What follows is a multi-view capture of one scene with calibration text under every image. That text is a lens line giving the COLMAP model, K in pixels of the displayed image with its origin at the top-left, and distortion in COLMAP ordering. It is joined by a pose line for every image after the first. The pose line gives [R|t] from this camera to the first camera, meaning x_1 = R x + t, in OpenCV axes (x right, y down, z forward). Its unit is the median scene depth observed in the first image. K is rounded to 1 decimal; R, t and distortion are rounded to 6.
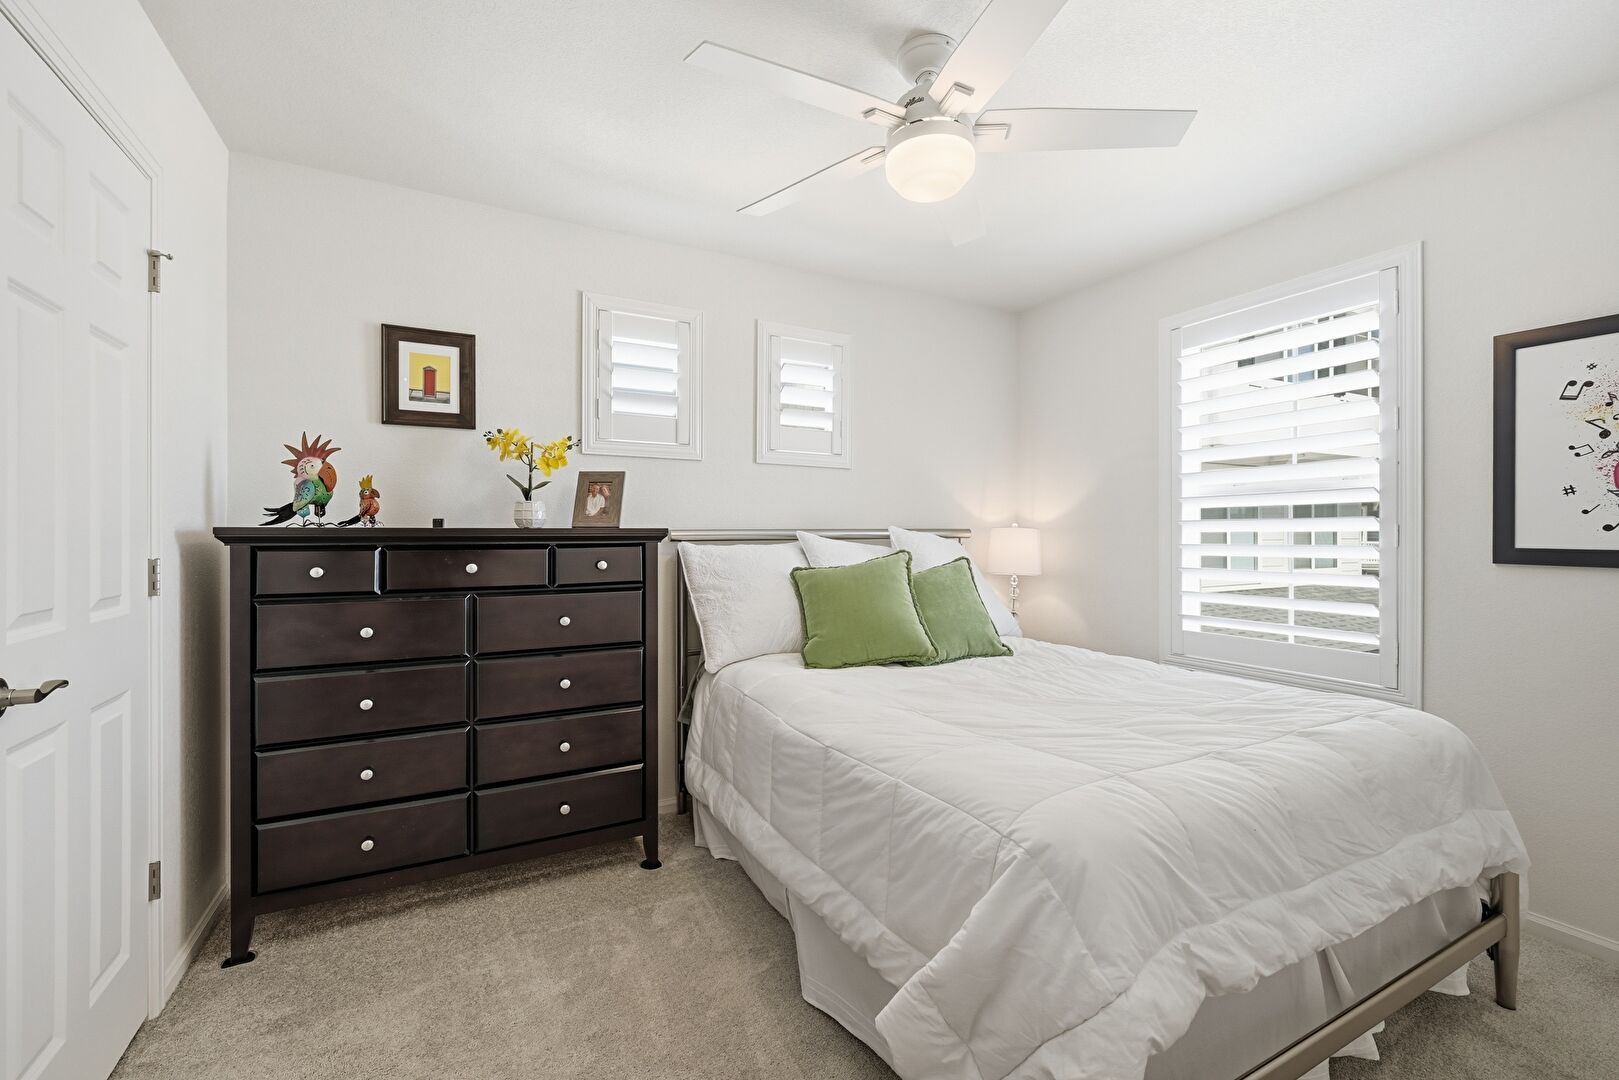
lens RADIAL K [[674.8, 0, 817.6], [0, 674.8, 535.9], [0, 0, 1]] dist [-0.001494, 0.000777]
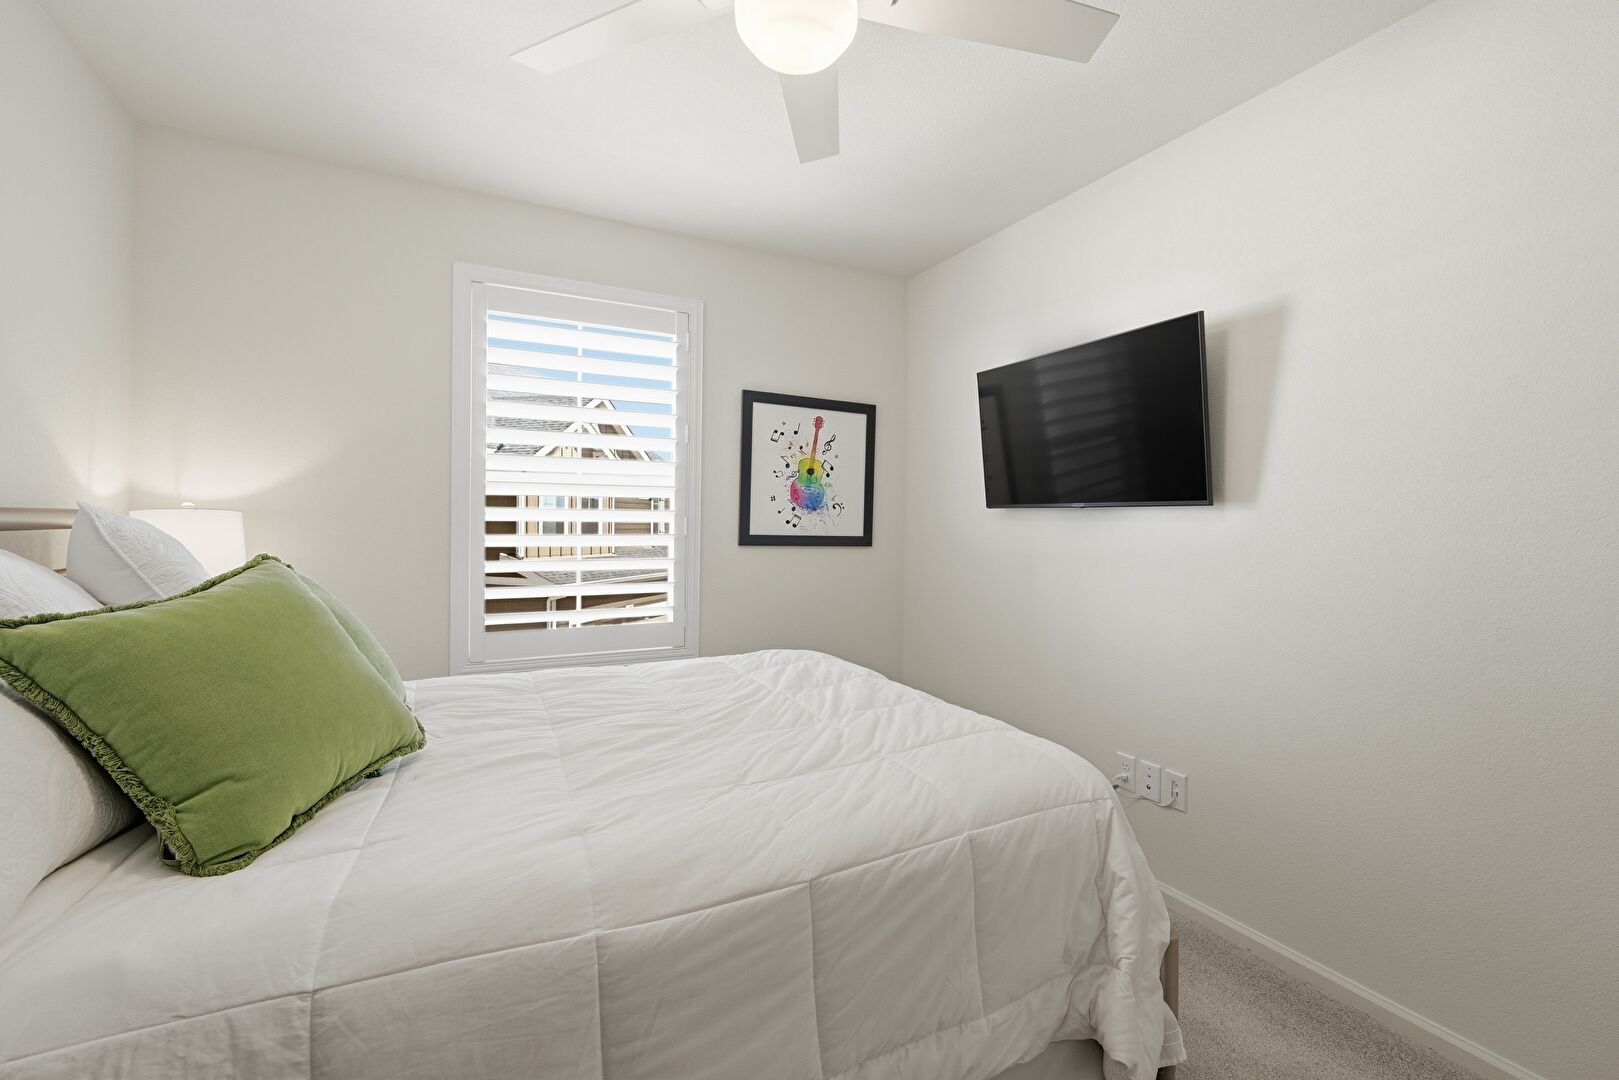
lens RADIAL K [[674.8, 0, 849.8], [0, 674.8, 535.1], [0, 0, 1]] dist [-0.001494, 0.000777]
pose [[0.025358, -0.012197, 0.999604, -0.559055], [-0.007836, 0.999892, 0.012399, -0.001950], [-0.999648, -0.008148, 0.025259, 0.917334]]
